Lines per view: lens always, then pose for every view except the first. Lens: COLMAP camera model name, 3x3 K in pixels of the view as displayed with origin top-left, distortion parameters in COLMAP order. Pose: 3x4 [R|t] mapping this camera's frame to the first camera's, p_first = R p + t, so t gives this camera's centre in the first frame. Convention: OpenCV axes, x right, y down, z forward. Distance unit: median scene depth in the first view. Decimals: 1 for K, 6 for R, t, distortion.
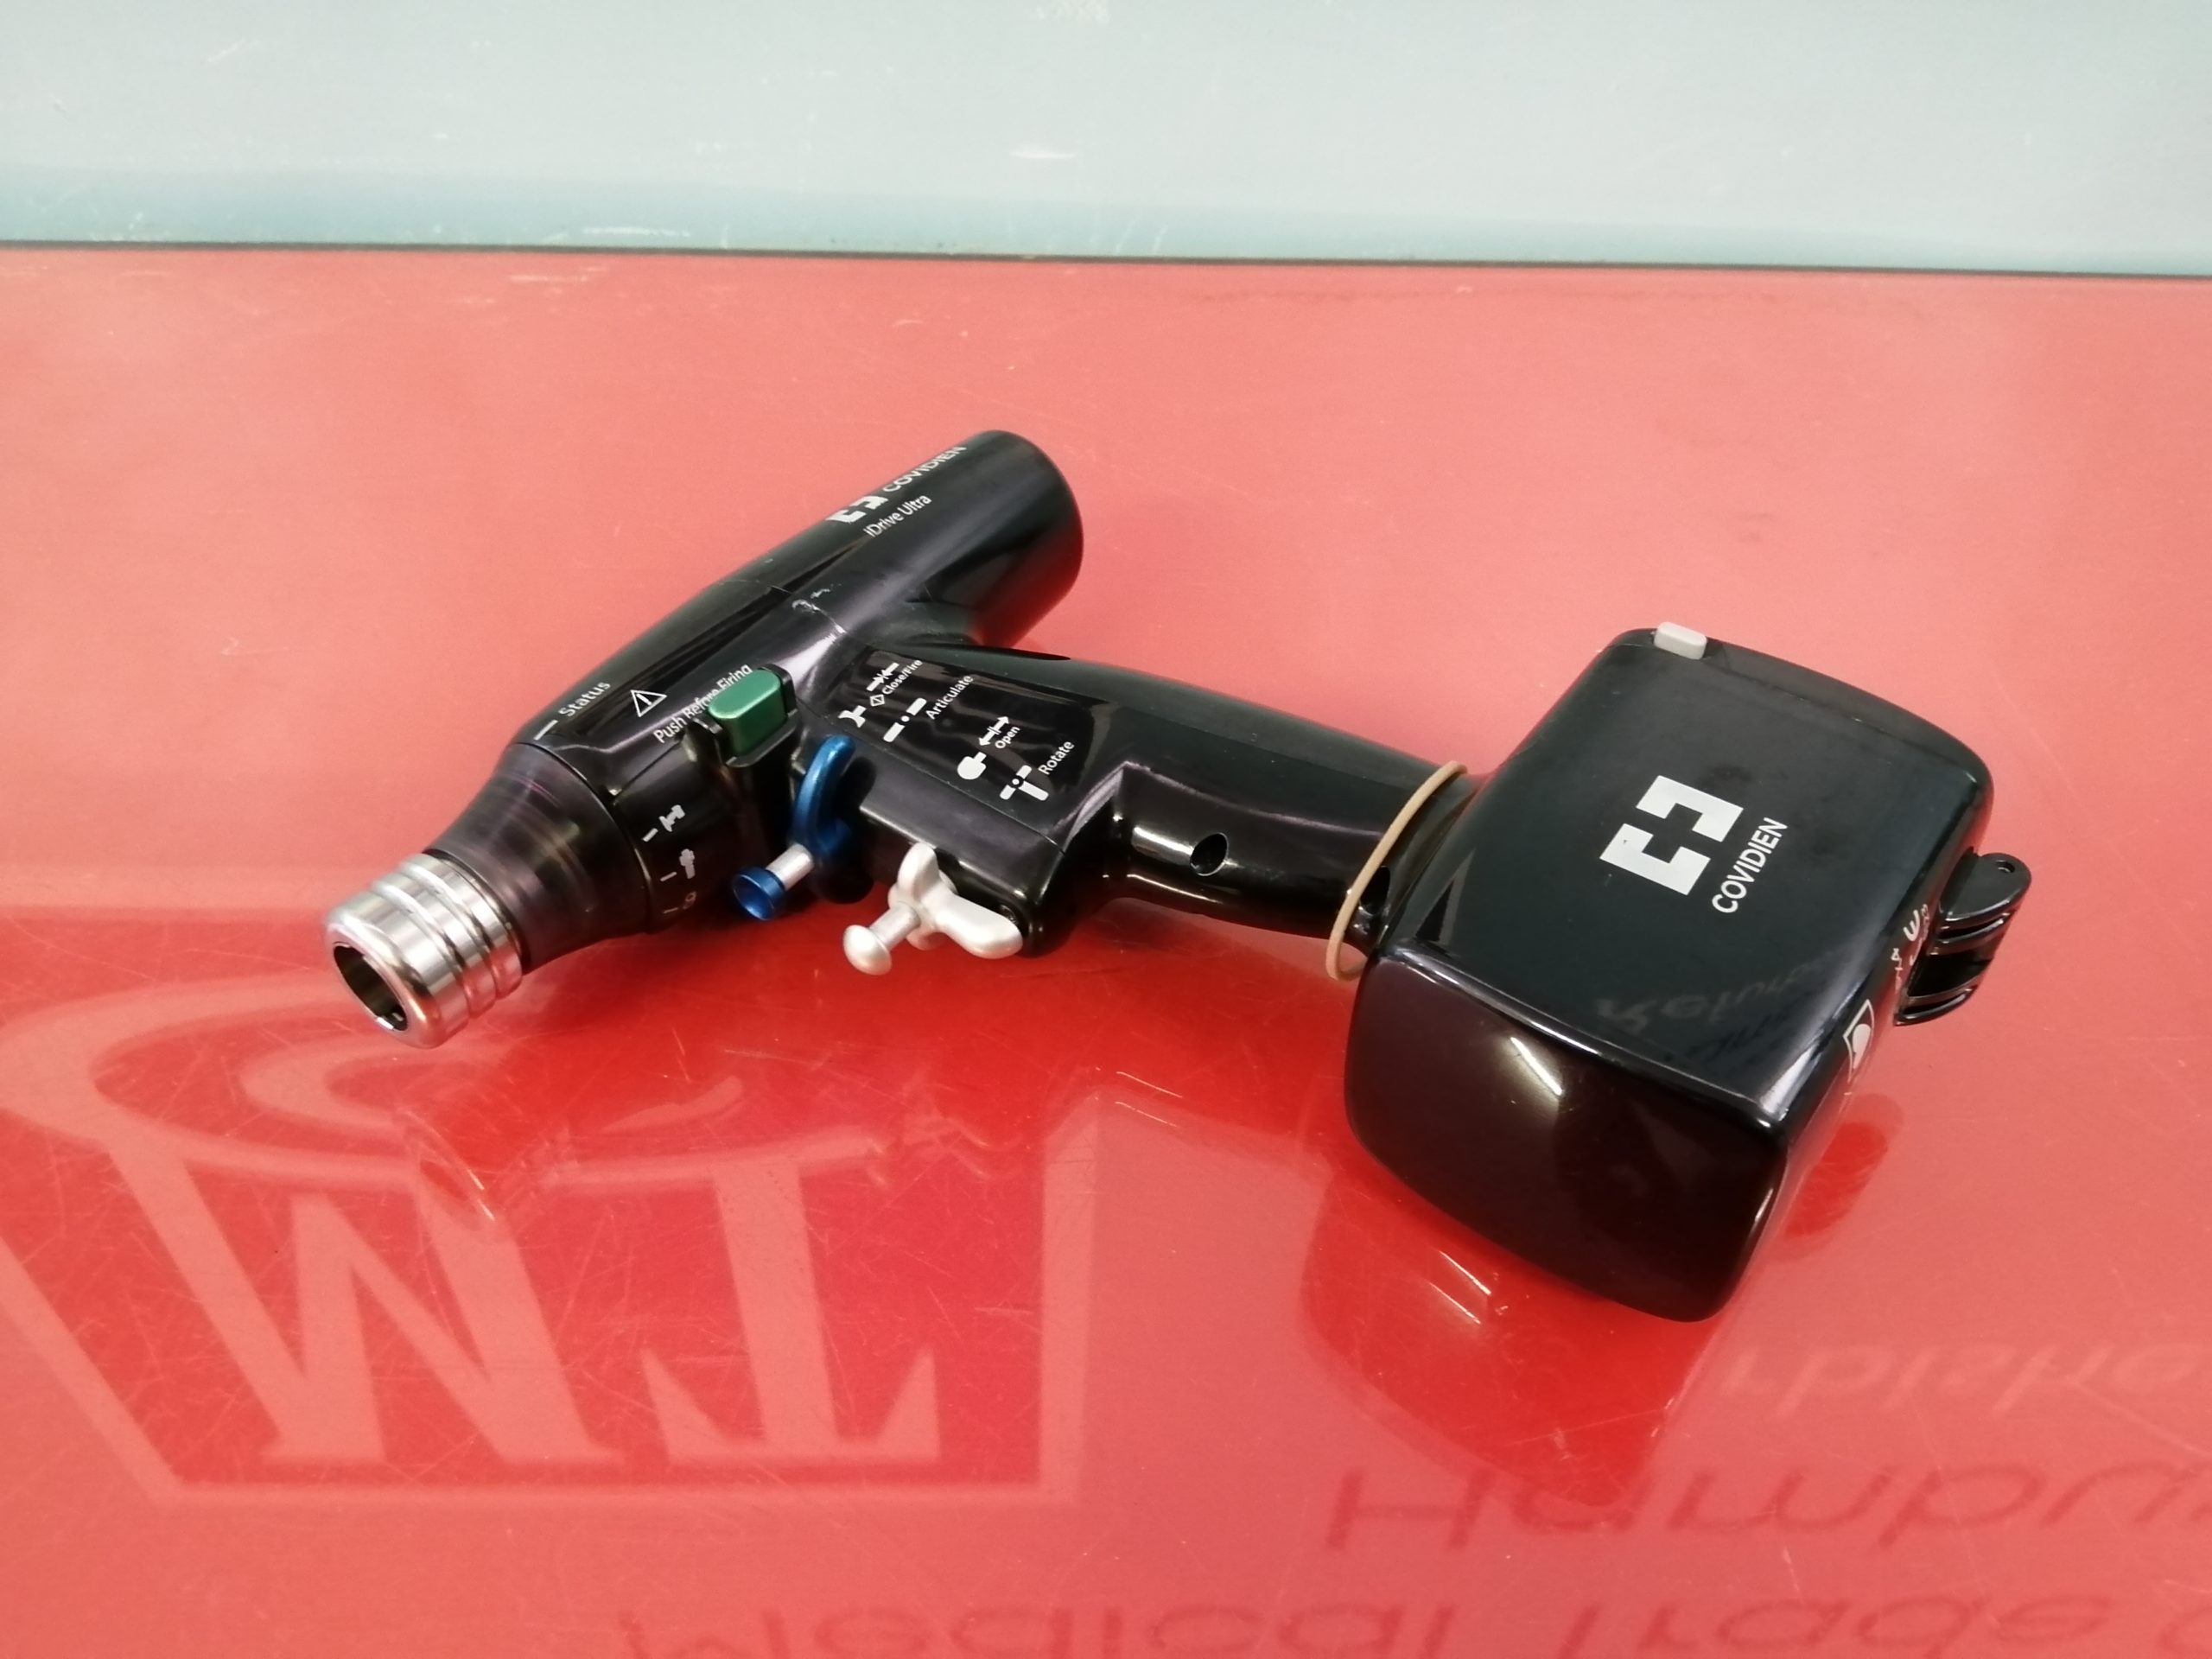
lens RADIAL K [[1779.7, 0, 1106.0], [0, 1779.7, 829.5], [0, 0, 1]] dist [0.001490, 0.000312]
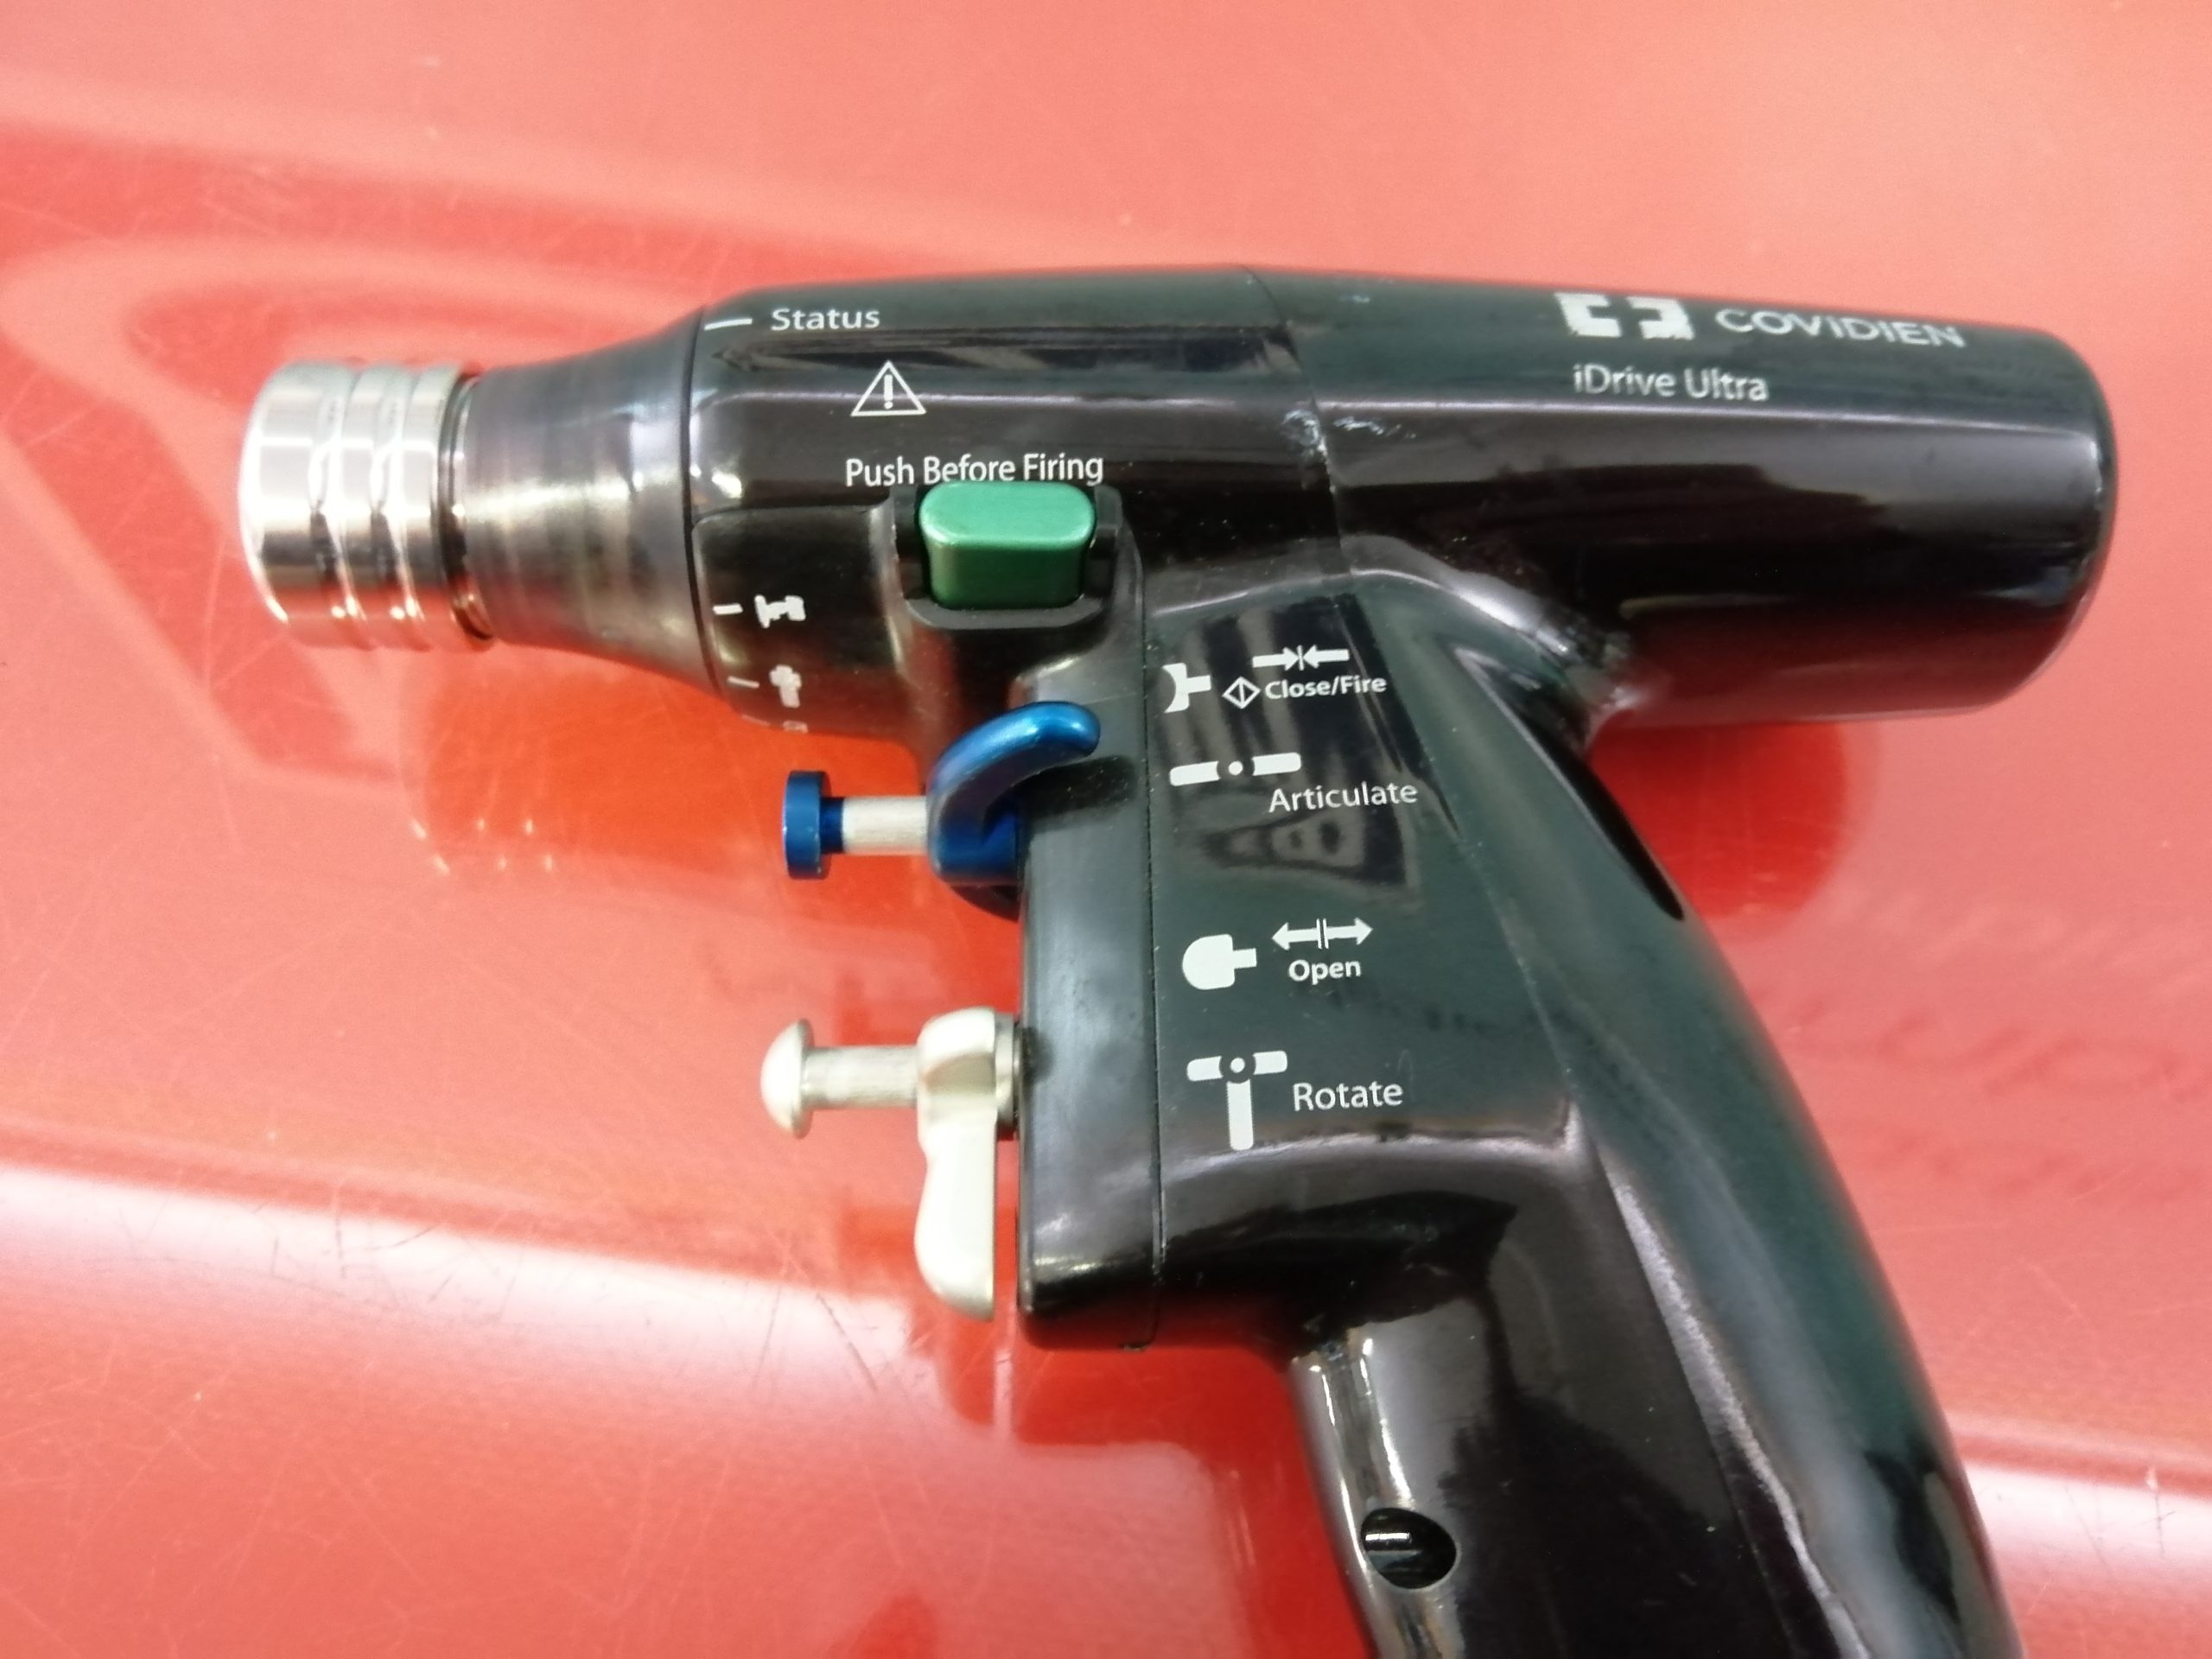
lens RADIAL K [[1779.7, 0, 1106.0], [0, 1779.7, 829.5], [0, 0, 1]] dist [0.001490, 0.000312]
pose [[0.603652, 0.720036, -0.342276, 0.039628], [-0.575694, 0.690682, 0.437647, -0.240229], [0.551526, -0.067140, 0.831452, 0.595437]]
